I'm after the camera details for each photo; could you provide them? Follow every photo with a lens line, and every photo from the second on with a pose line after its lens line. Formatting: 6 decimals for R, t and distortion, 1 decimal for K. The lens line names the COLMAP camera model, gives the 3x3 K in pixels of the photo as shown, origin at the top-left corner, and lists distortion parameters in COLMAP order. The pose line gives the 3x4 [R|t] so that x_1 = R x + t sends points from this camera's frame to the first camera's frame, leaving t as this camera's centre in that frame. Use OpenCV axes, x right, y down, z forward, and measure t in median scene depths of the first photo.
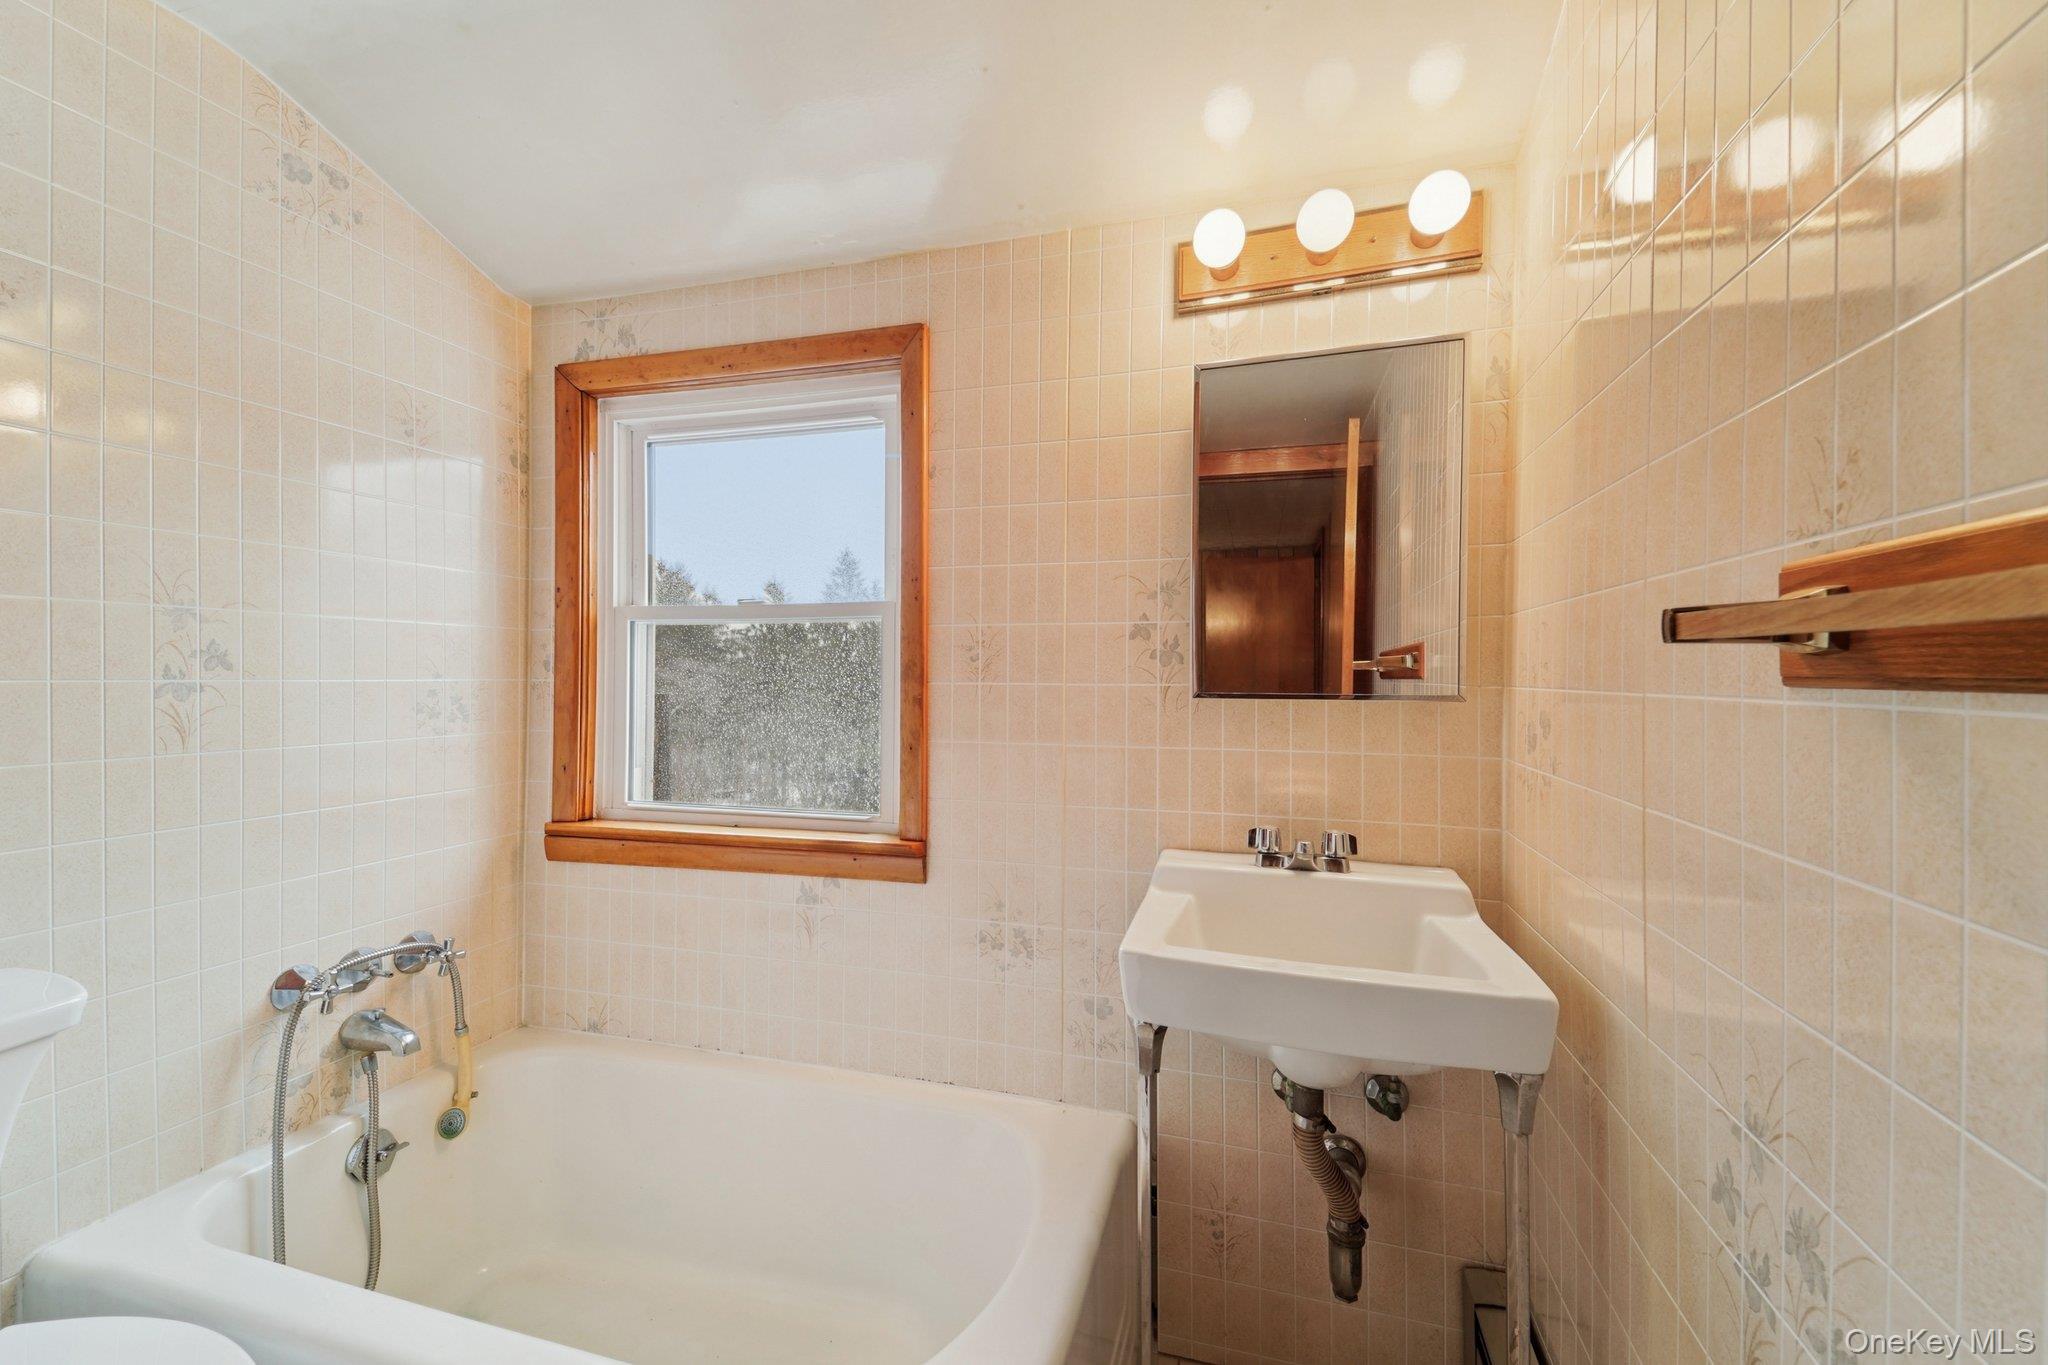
lens RADIAL K [[835.6, 0, 1024.0], [0, 835.6, 682.5], [0, 0, 1]] dist [-0.022106, -0.000552]
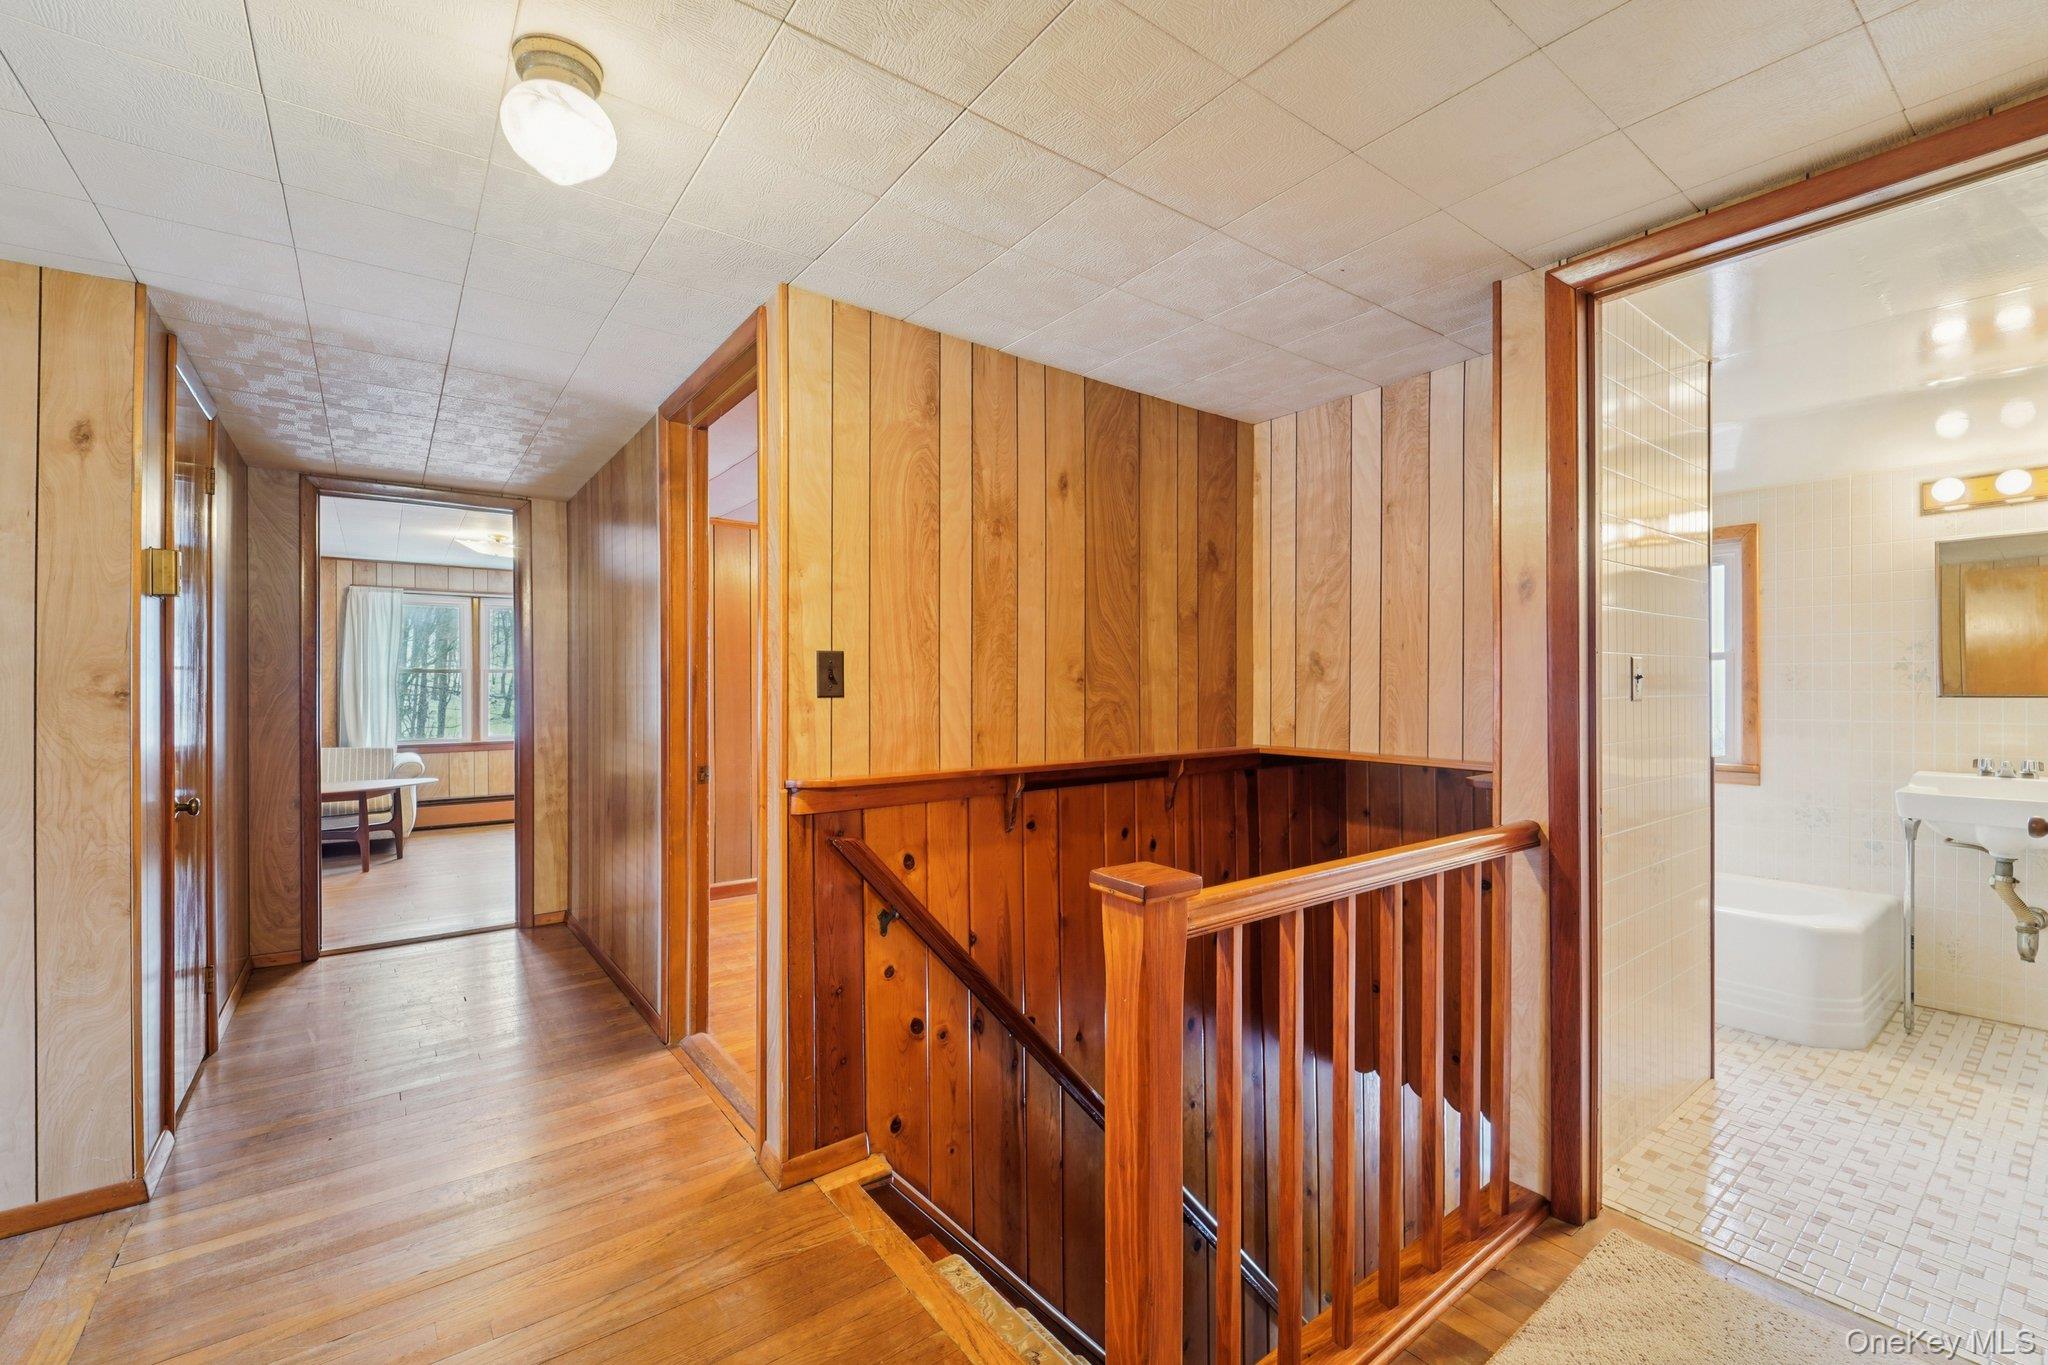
lens RADIAL K [[835.6, 0, 1024.0], [0, 835.6, 682.5], [0, 0, 1]] dist [-0.022106, -0.000552]
pose [[0.792201, -0.002087, -0.610256, -0.359887], [-0.006138, 0.999916, -0.011387, 0.016993], [0.610229, 0.012767, 0.792122, -1.963574]]
